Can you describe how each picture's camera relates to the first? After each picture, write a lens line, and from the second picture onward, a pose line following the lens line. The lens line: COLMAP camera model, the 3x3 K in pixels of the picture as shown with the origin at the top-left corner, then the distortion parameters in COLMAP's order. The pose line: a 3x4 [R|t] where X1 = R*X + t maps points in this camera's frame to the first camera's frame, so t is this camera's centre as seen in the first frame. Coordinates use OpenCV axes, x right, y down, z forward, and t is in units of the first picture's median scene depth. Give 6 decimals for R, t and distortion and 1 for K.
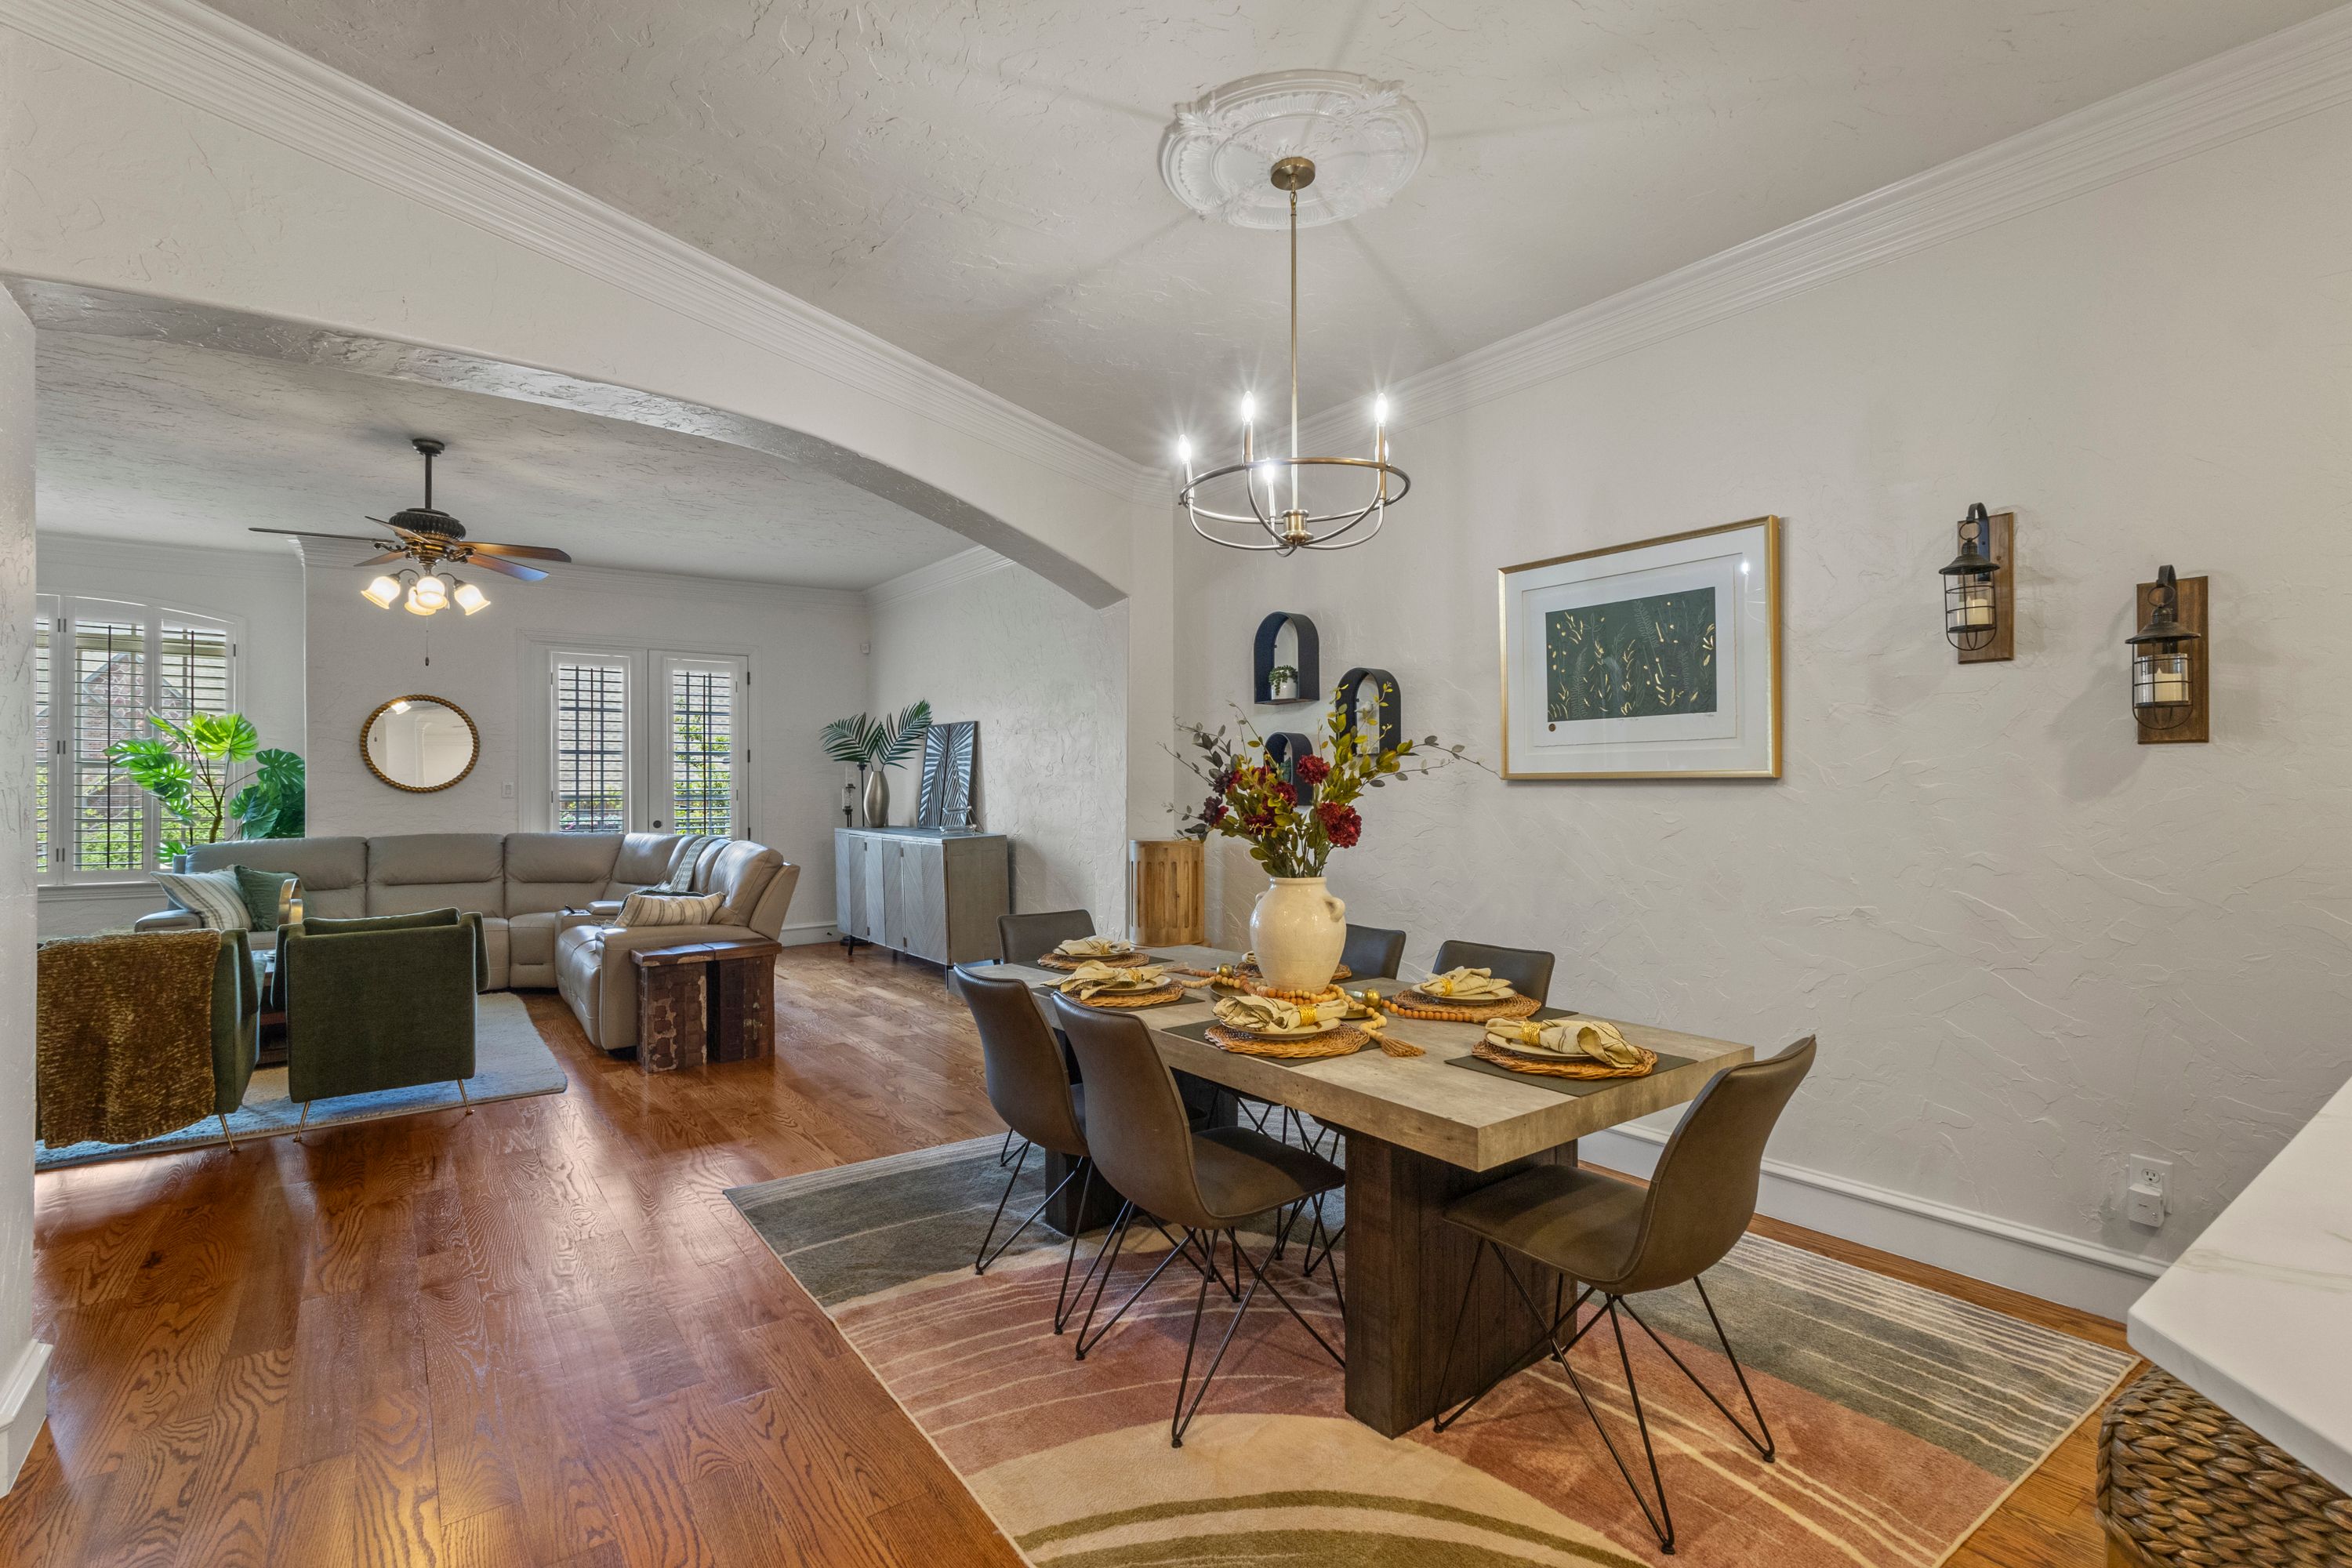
lens RADIAL K [[1084.1, 0, 1172.6], [0, 1084.1, 783.6], [0, 0, 1]] dist [-0.000480, 0.001966]
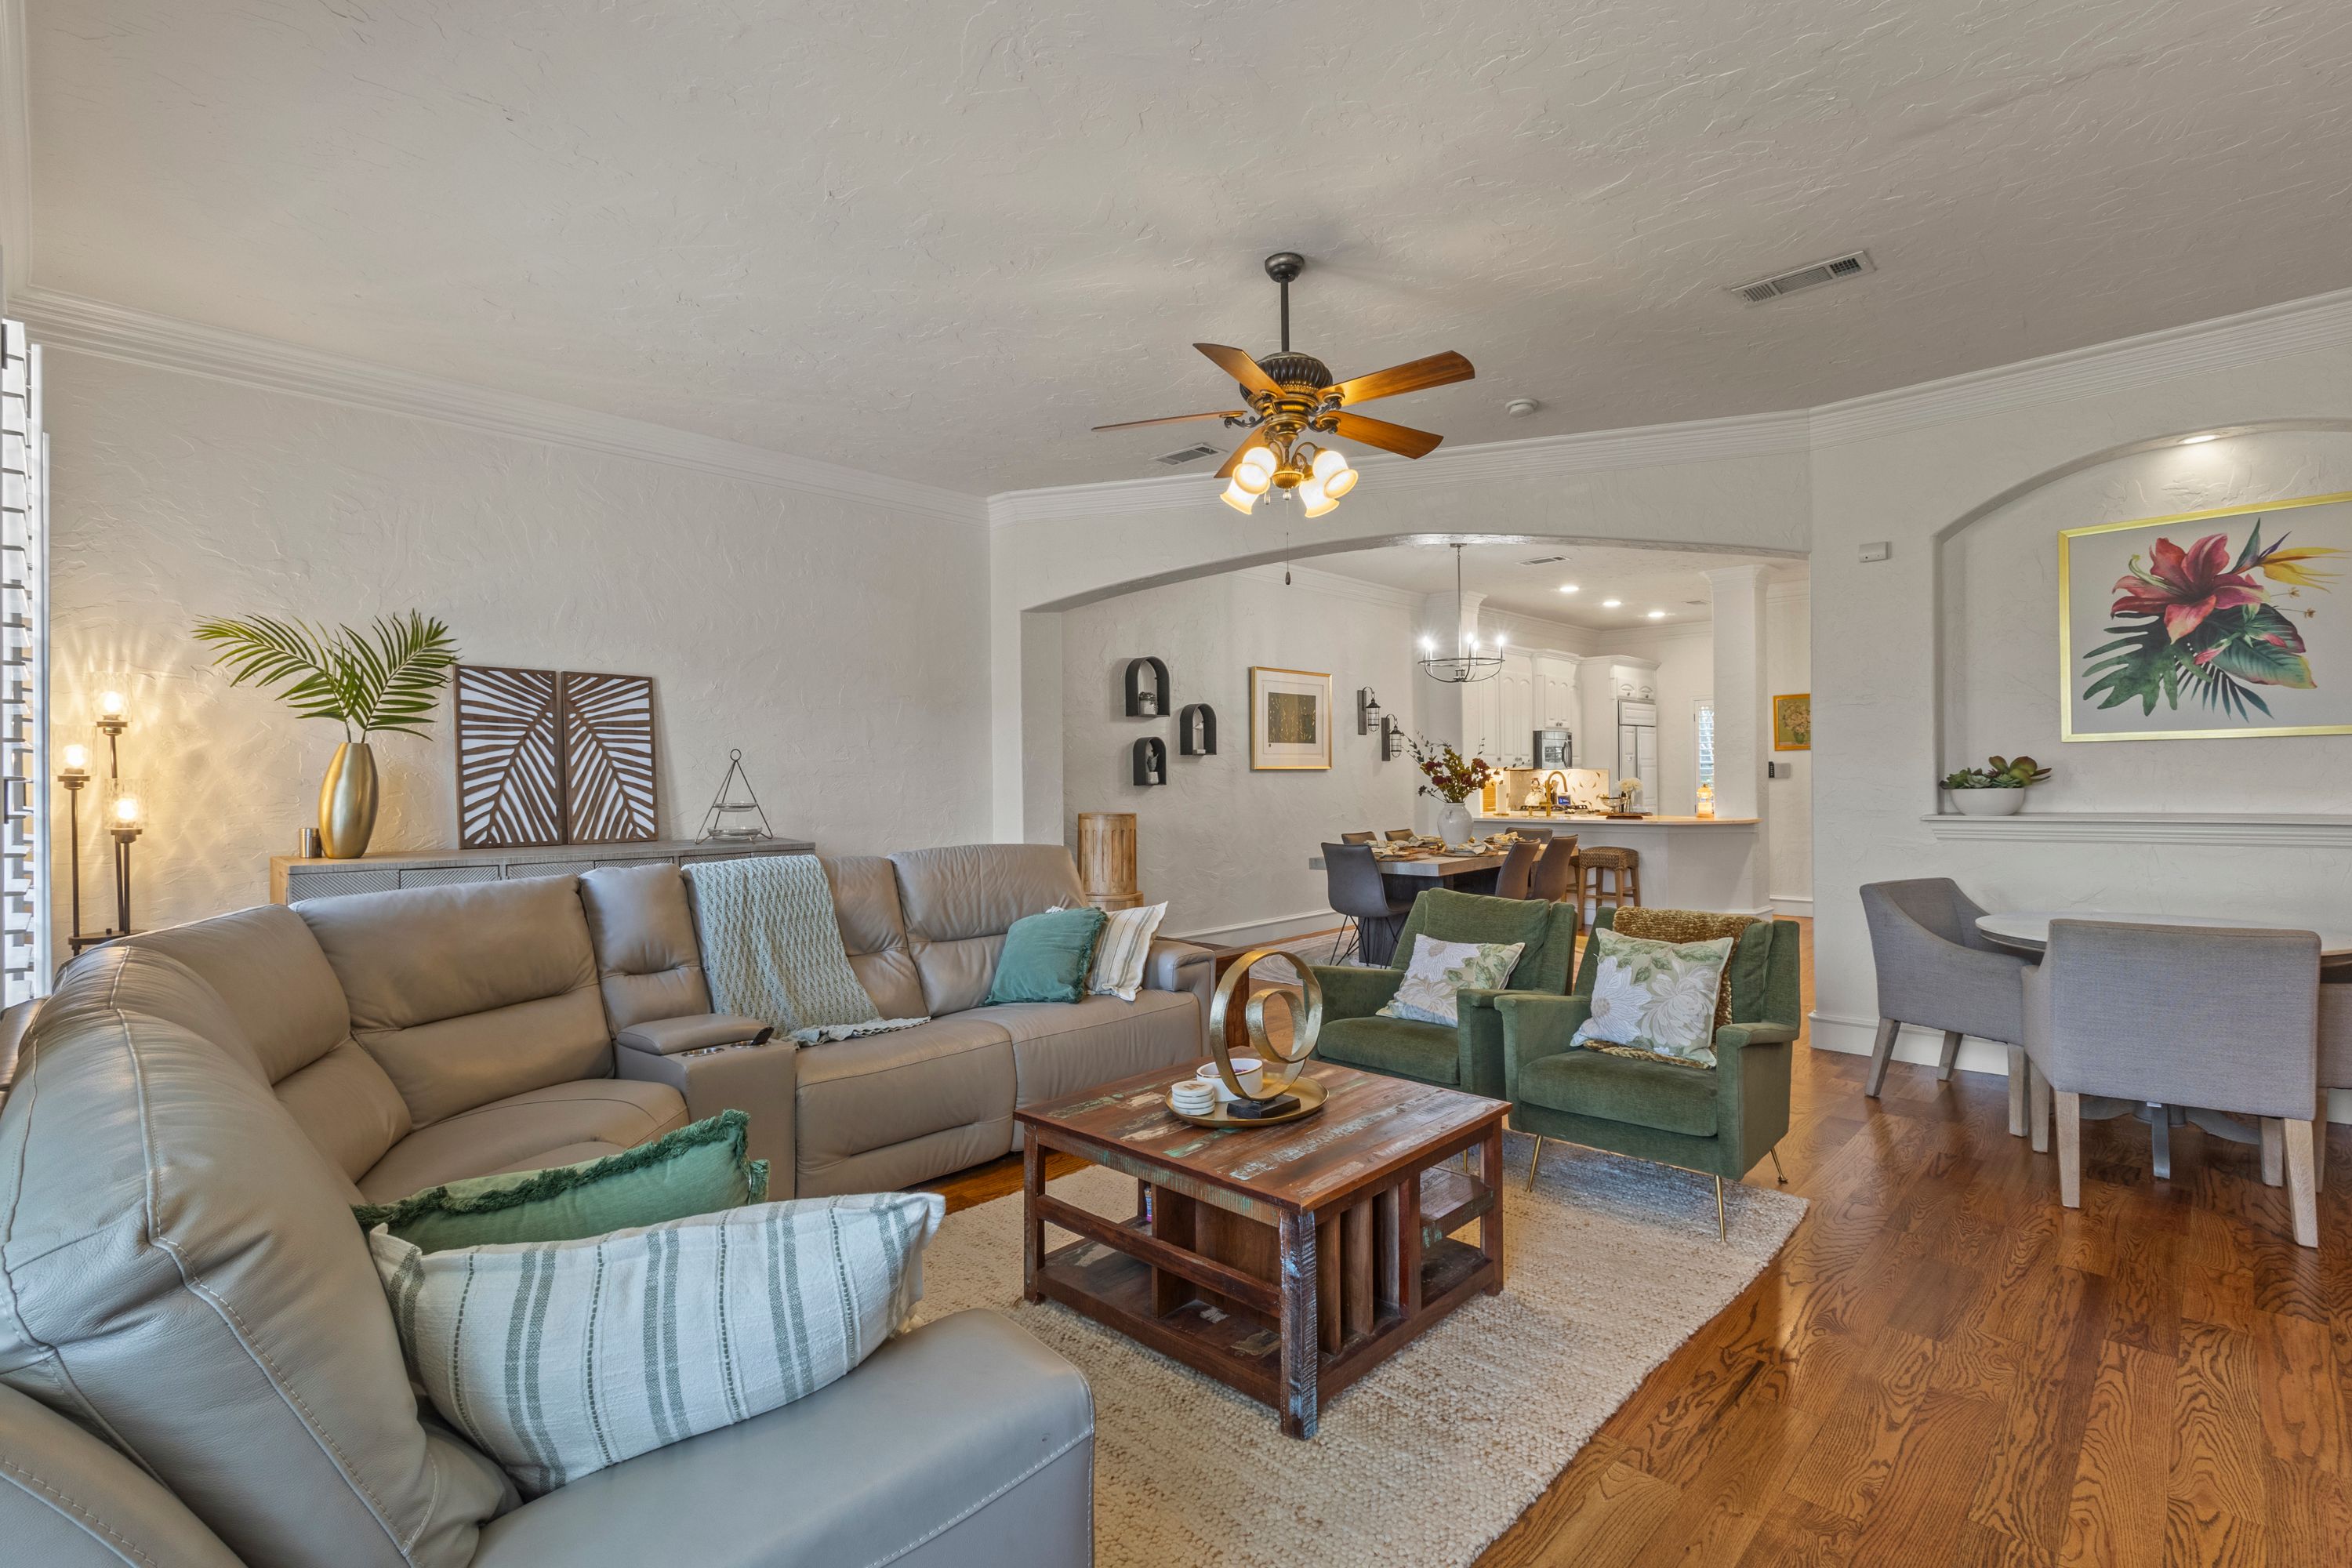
lens RADIAL K [[1084.1, 0, 1172.6], [0, 1084.1, 783.6], [0, 0, 1]] dist [-0.000480, 0.001966]
pose [[-0.161686, 0.002382, 0.986839, -1.879259], [0.012818, 0.999918, -0.000314, 0.025334], [-0.986759, 0.012599, -0.161704, 1.642713]]
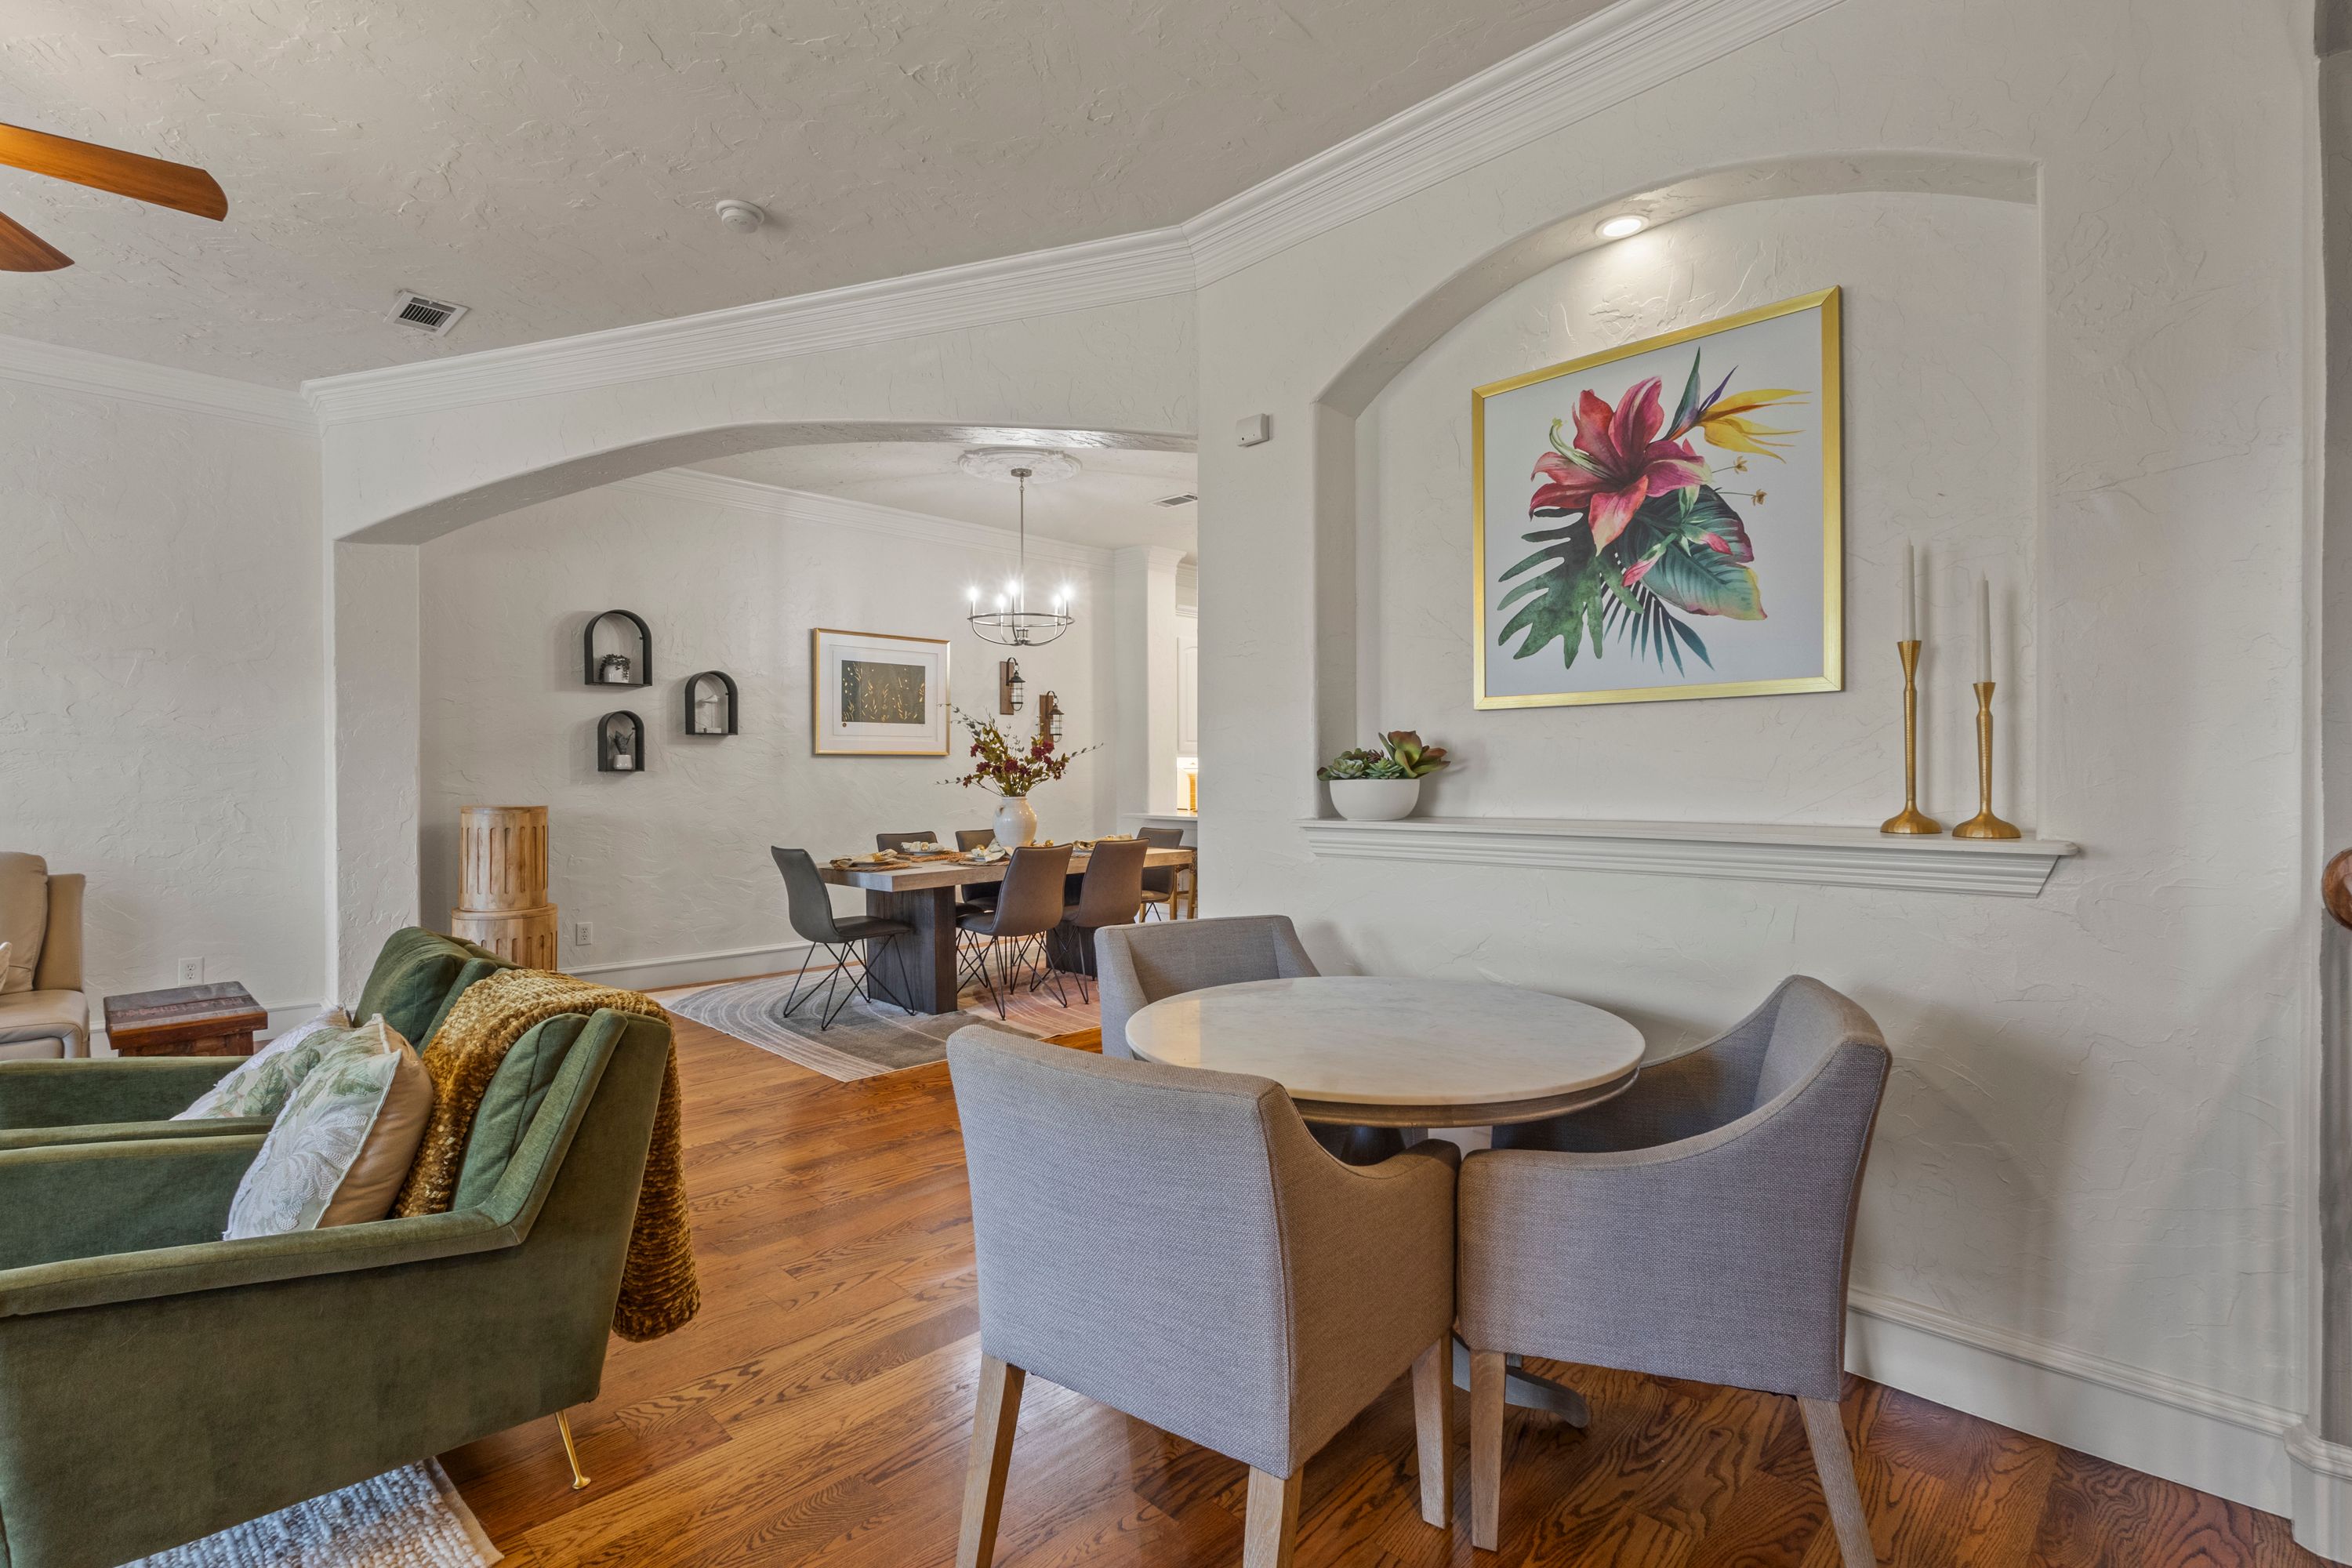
lens RADIAL K [[1084.1, 0, 1172.6], [0, 1084.1, 783.6], [0, 0, 1]] dist [-0.000480, 0.001966]
pose [[-0.151838, -0.005274, 0.988391, -1.592421], [0.006622, 0.999958, 0.006353, 0.039458], [-0.988383, 0.007510, -0.151797, 0.784113]]
